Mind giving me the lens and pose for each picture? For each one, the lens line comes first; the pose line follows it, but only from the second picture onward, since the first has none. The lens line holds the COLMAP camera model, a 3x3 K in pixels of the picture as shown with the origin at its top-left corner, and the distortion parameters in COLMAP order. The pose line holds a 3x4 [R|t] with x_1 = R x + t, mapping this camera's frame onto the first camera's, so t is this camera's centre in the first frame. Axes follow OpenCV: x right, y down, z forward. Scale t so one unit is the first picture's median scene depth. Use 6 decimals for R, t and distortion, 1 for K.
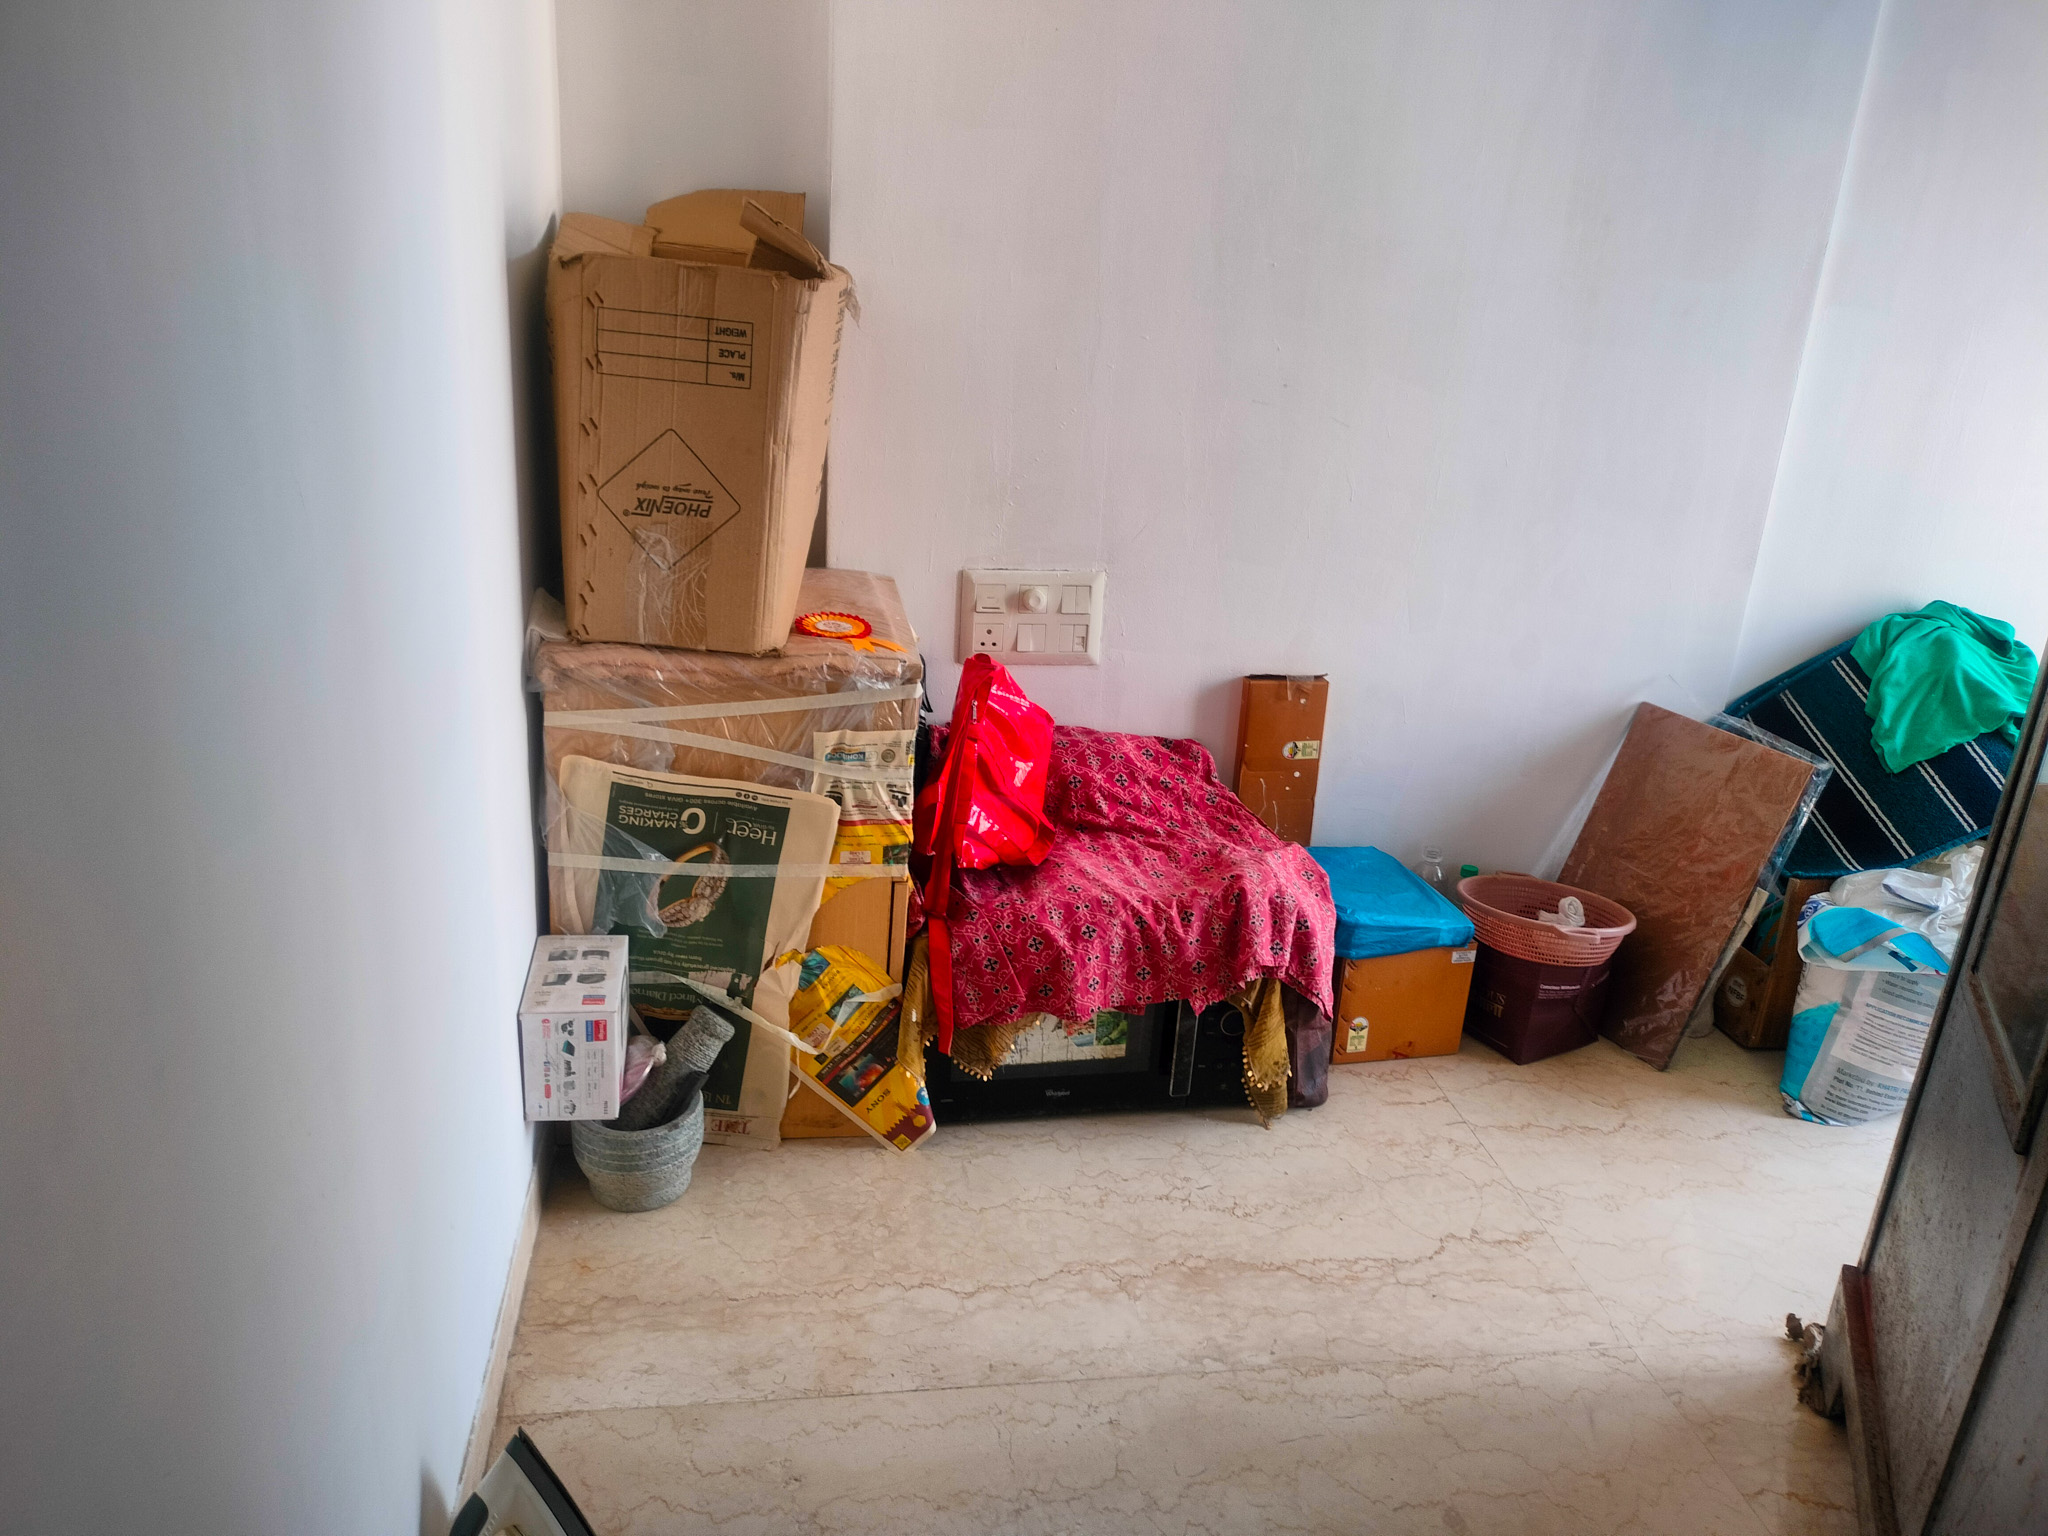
lens RADIAL K [[1564.1, 0, 1022.9], [0, 1564.1, 777.2], [0, 0, 1]] dist [0.029462, -0.024398]
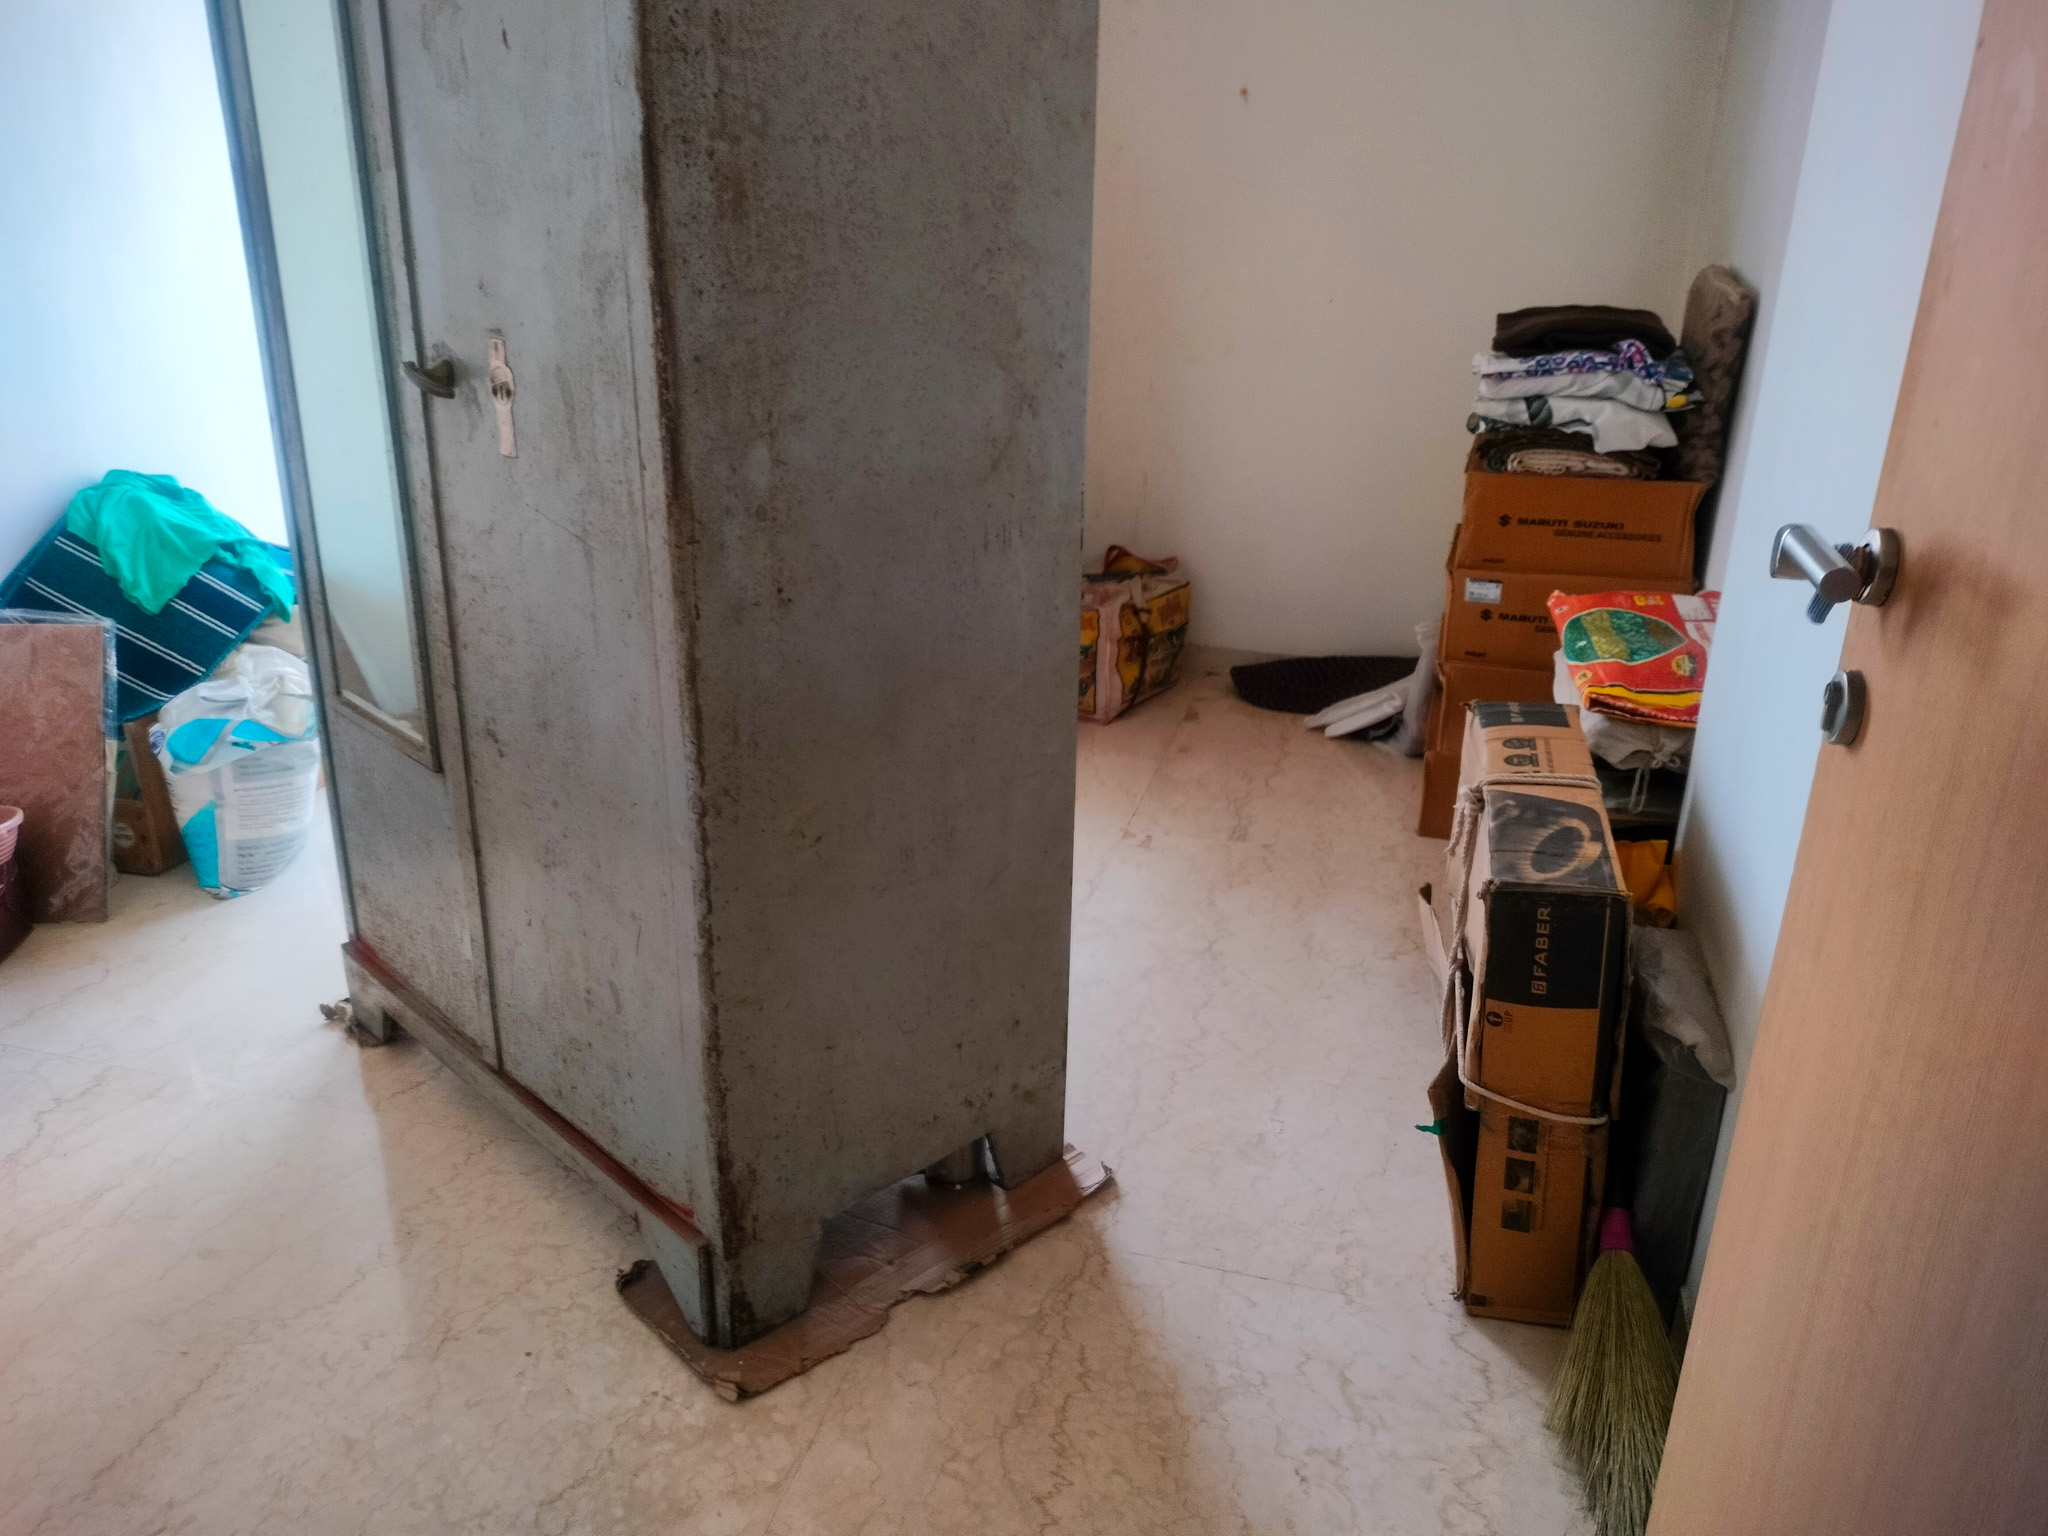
lens RADIAL K [[1564.1, 0, 1021.0], [0, 1564.1, 760.8], [0, 0, 1]] dist [0.029462, -0.024398]
pose [[0.406371, -0.379768, 0.831047, -0.224057], [0.330726, 0.908995, 0.253669, 0.012903], [-0.851753, 0.171765, 0.494988, -0.140865]]
